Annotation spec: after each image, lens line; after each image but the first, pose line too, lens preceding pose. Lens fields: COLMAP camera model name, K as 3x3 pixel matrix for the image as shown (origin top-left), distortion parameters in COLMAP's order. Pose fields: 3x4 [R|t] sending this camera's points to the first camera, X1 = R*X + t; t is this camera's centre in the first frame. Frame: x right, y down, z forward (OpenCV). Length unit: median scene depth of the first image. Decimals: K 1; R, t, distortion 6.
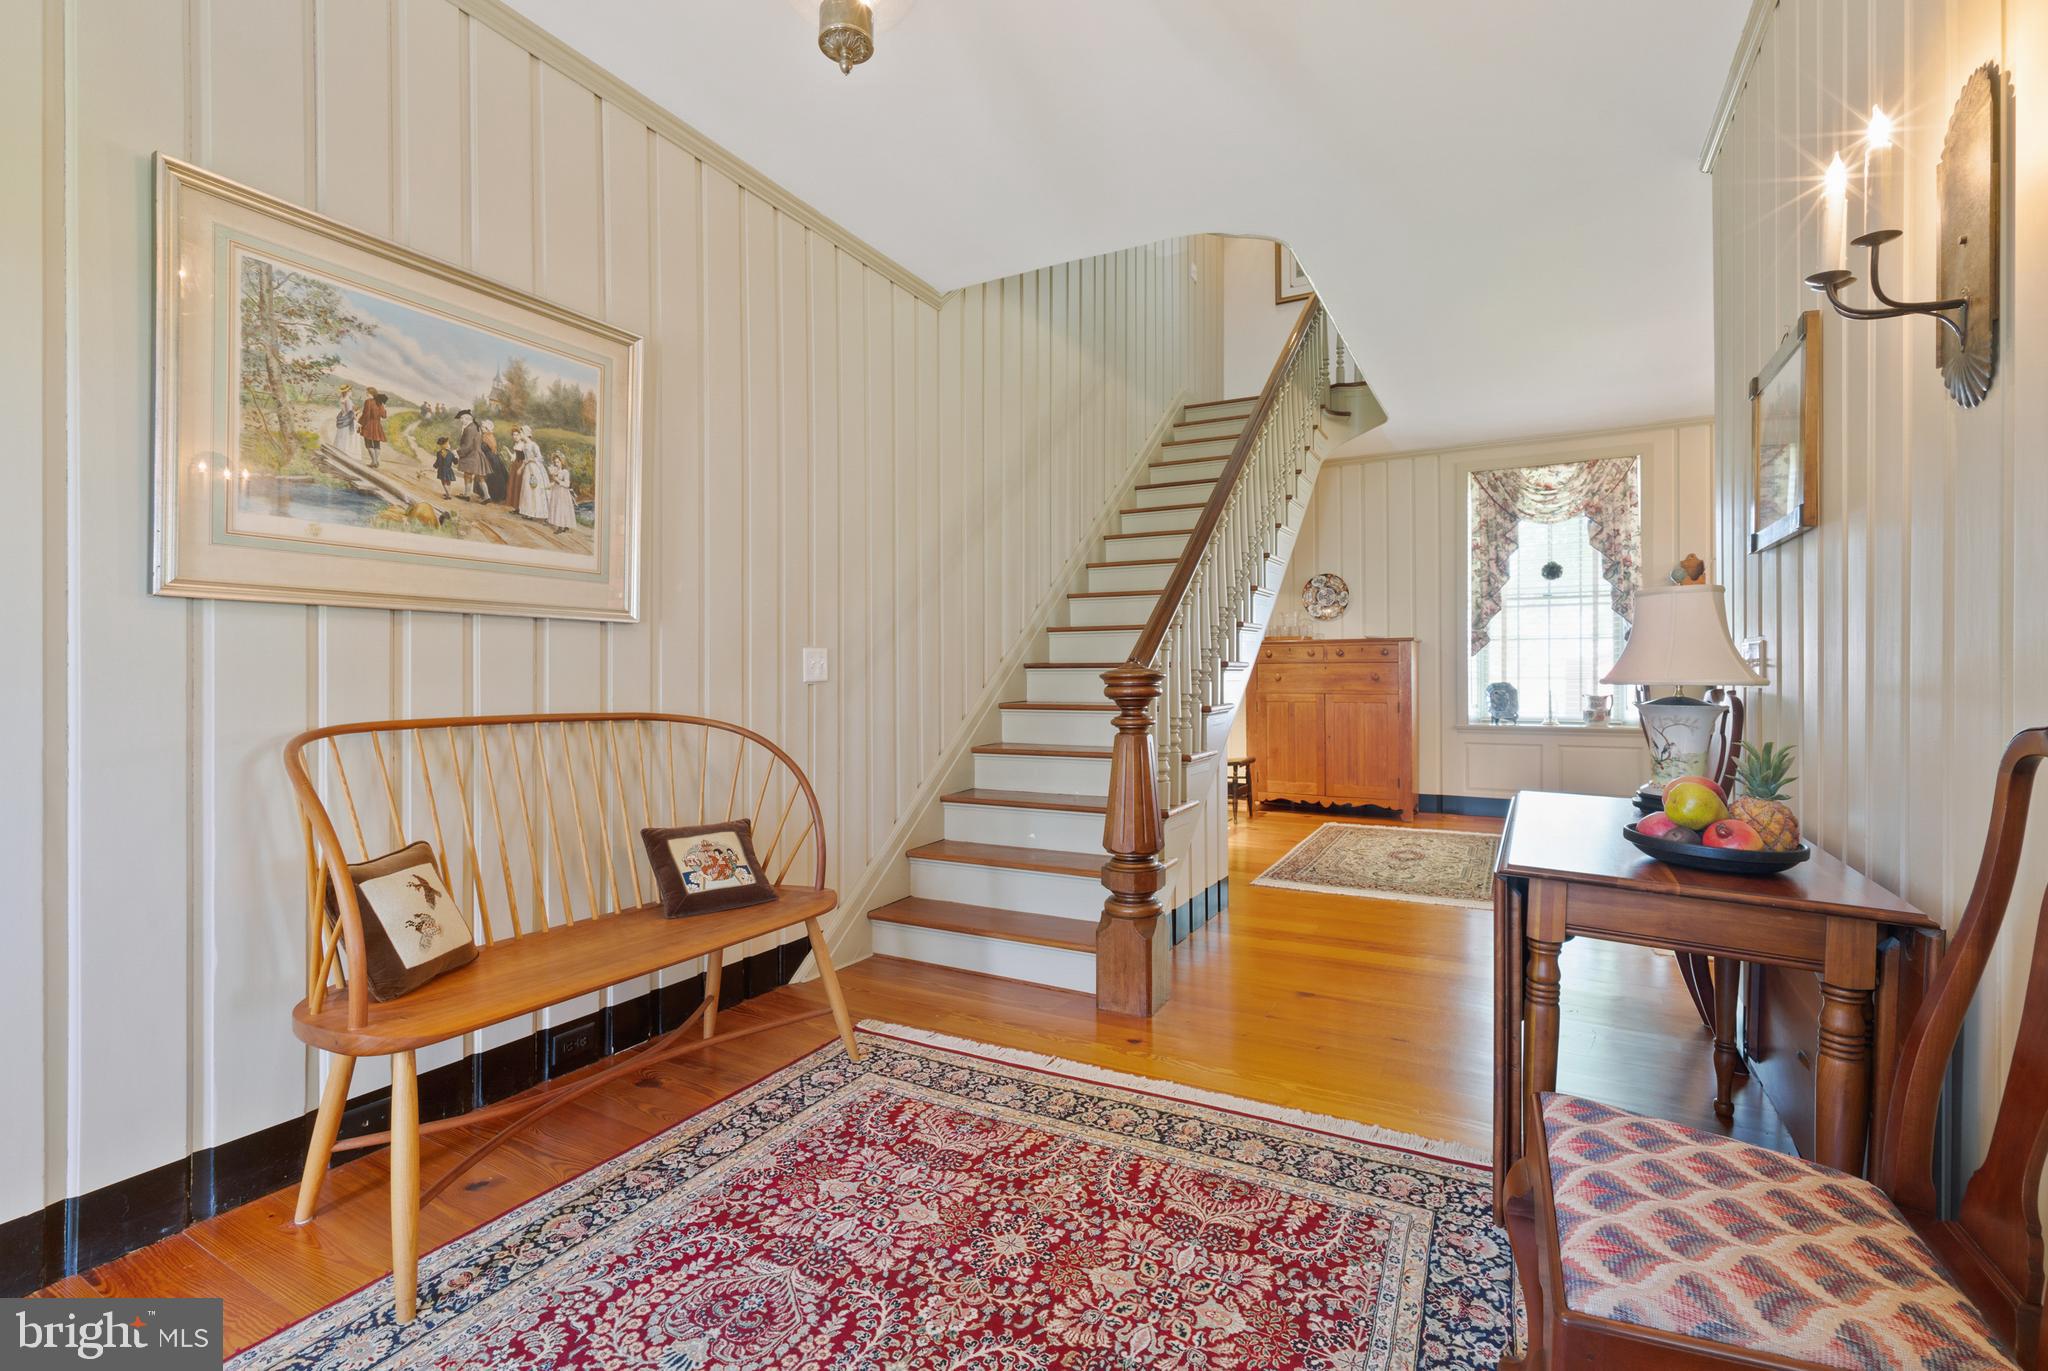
lens RADIAL K [[906.6, 0, 1018.9], [0, 906.6, 671.8], [0, 0, 1]] dist [-0.001517, 0.000368]
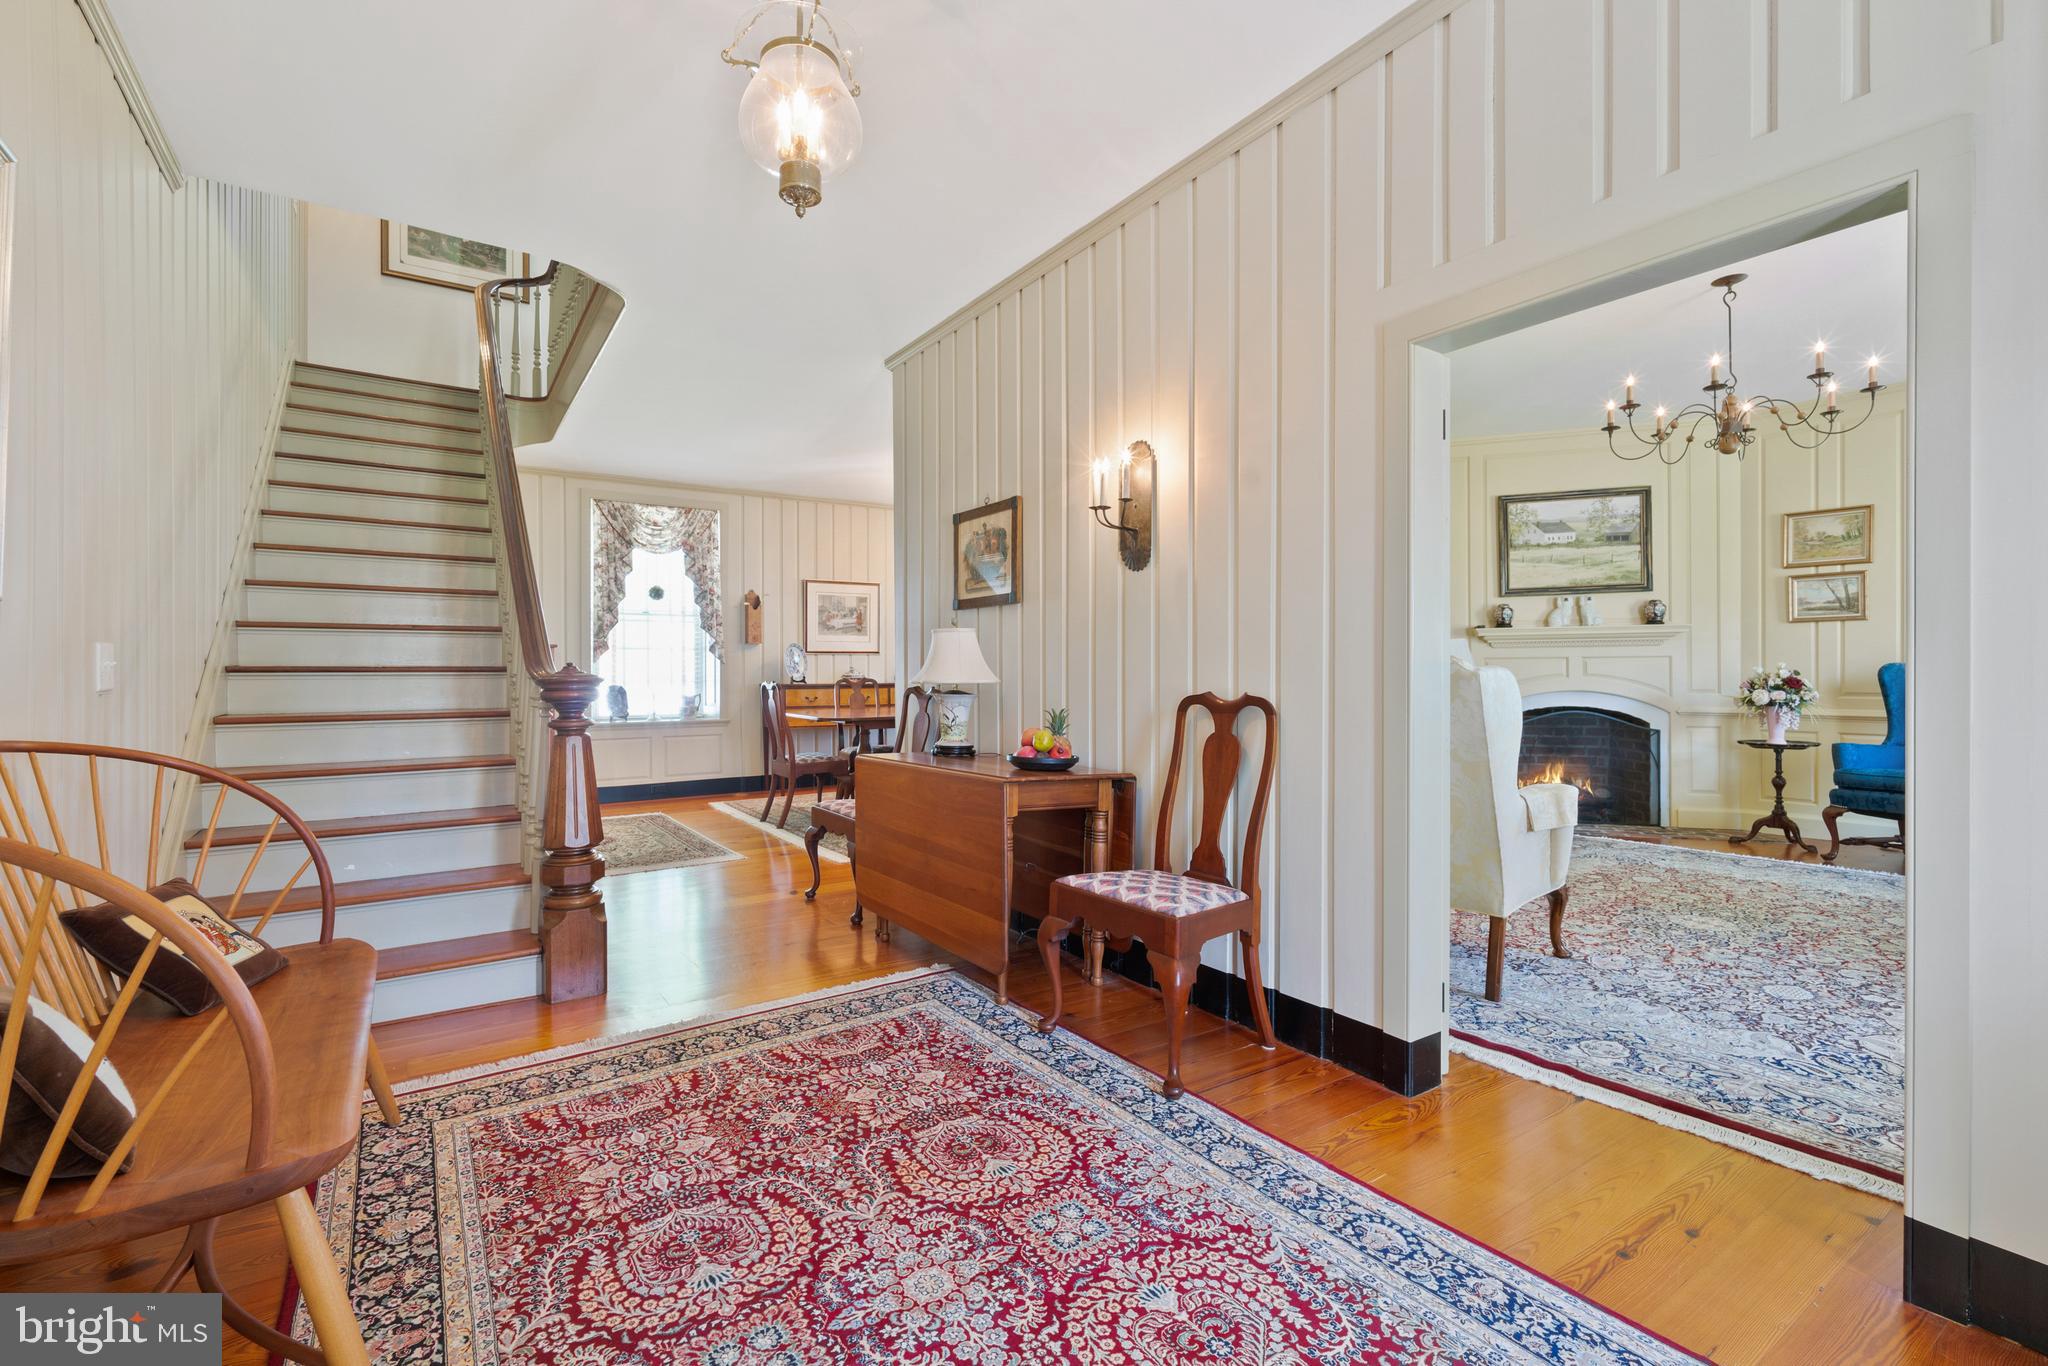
lens RADIAL K [[886.0, 0, 1017.3], [0, 886.0, 674.0], [0, 0, 1]] dist [-0.003810, 0.001472]
pose [[0.460091, 0.001612, 0.887870, -0.700780], [0.001205, 0.999996, -0.002440, 0.000915], [-0.887871, 0.002192, 0.460087, 0.086105]]
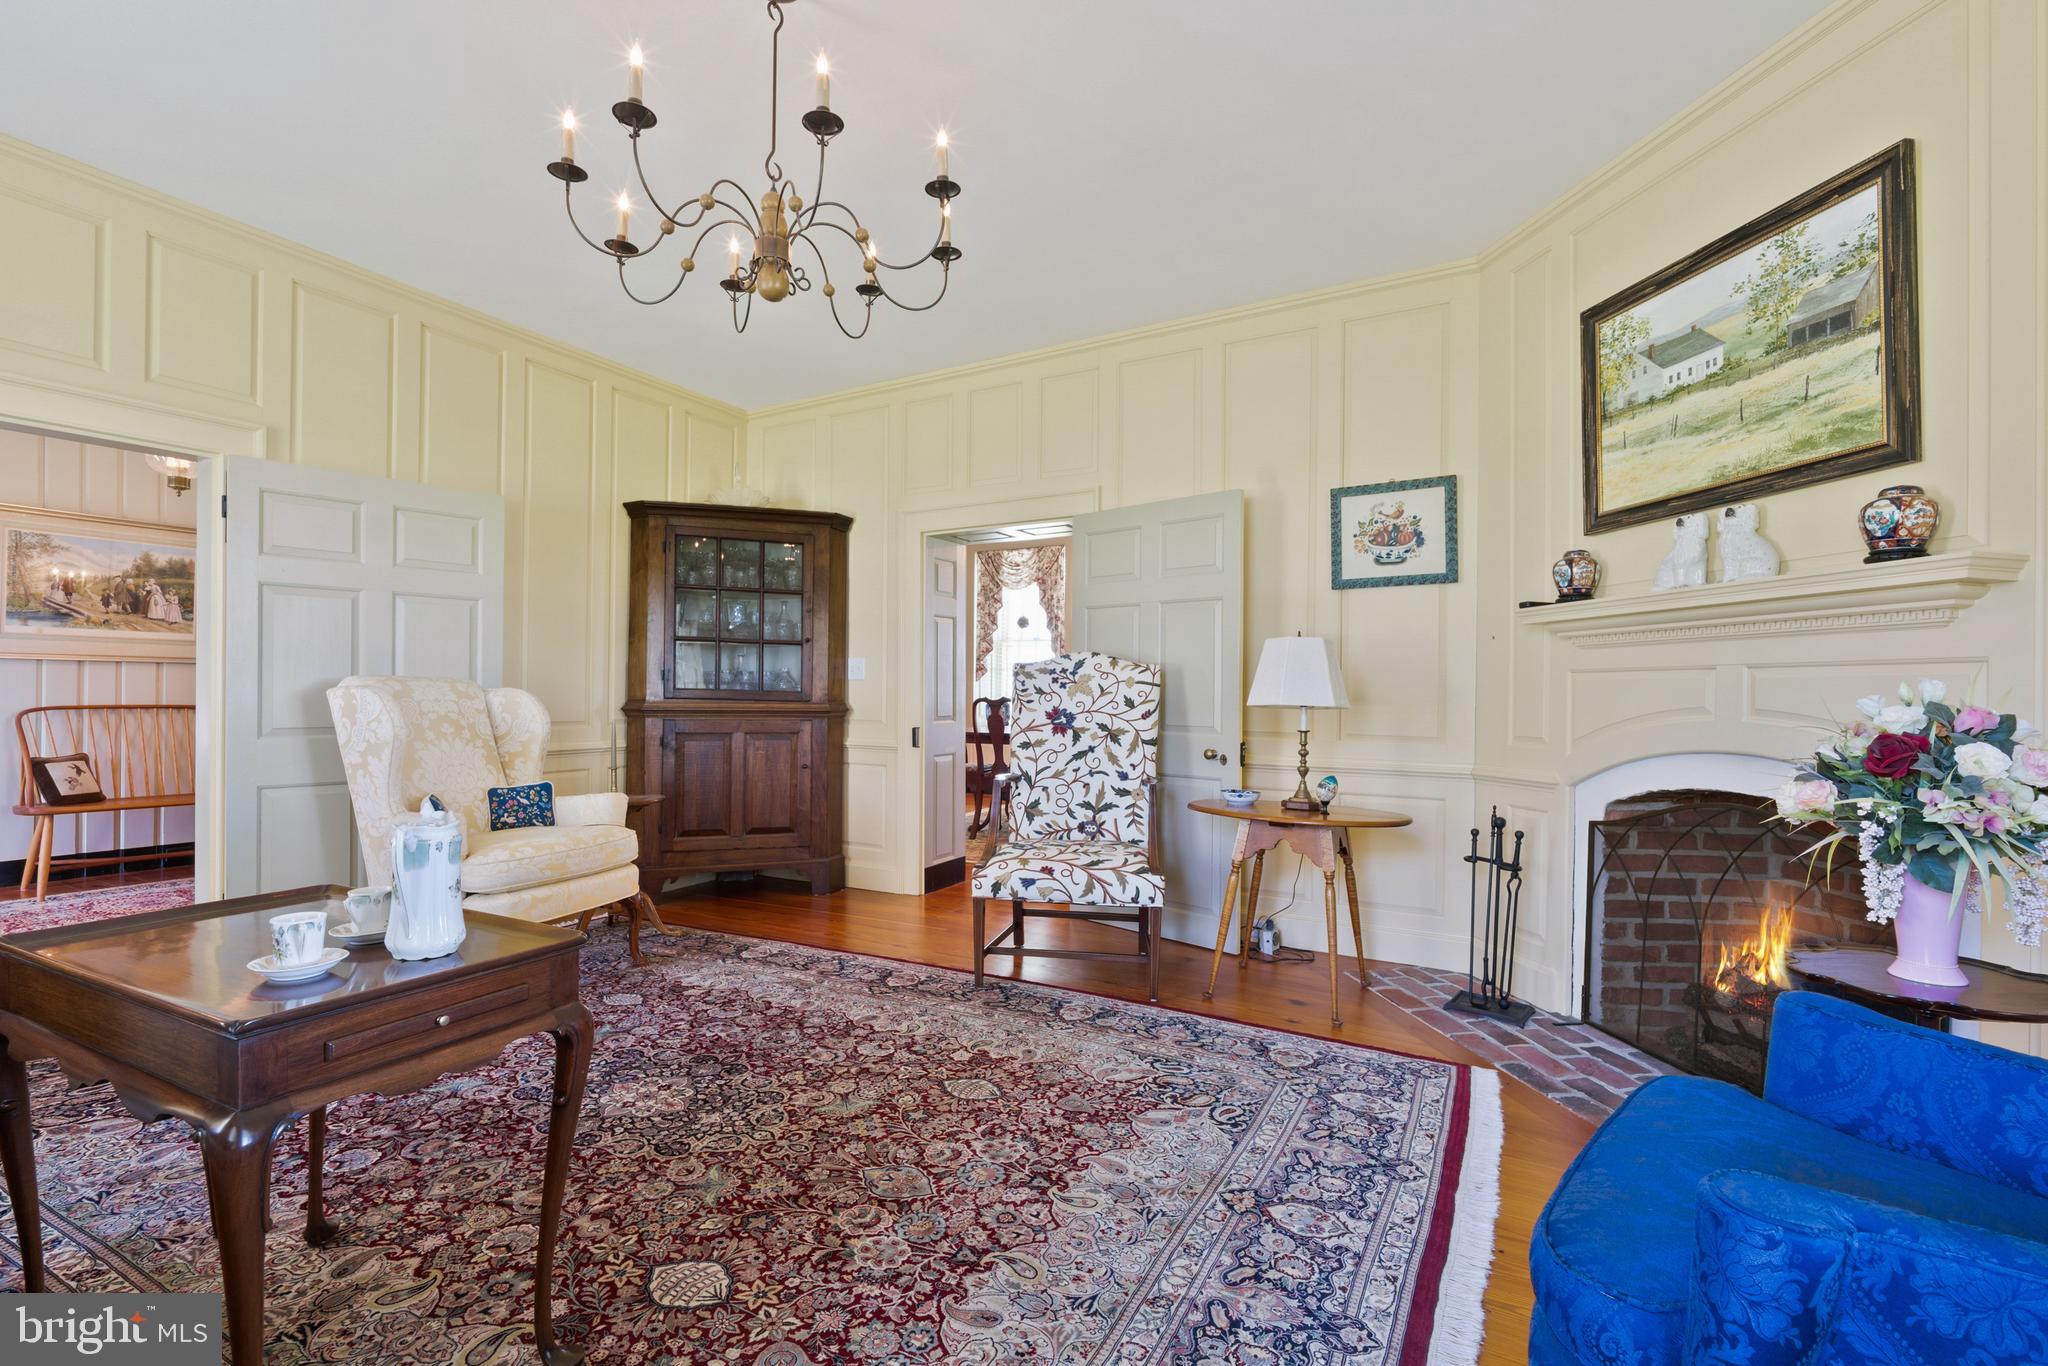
lens RADIAL K [[926.8, 0, 1014.2], [0, 926.8, 689.7], [0, 0, 1]] dist [-0.003581, 0.000098]
pose [[0.999766, 0.011363, -0.018434, 1.762581], [-0.011346, 0.999935, 0.001030, -0.019378], [0.018445, -0.000821, 0.999830, -1.357756]]
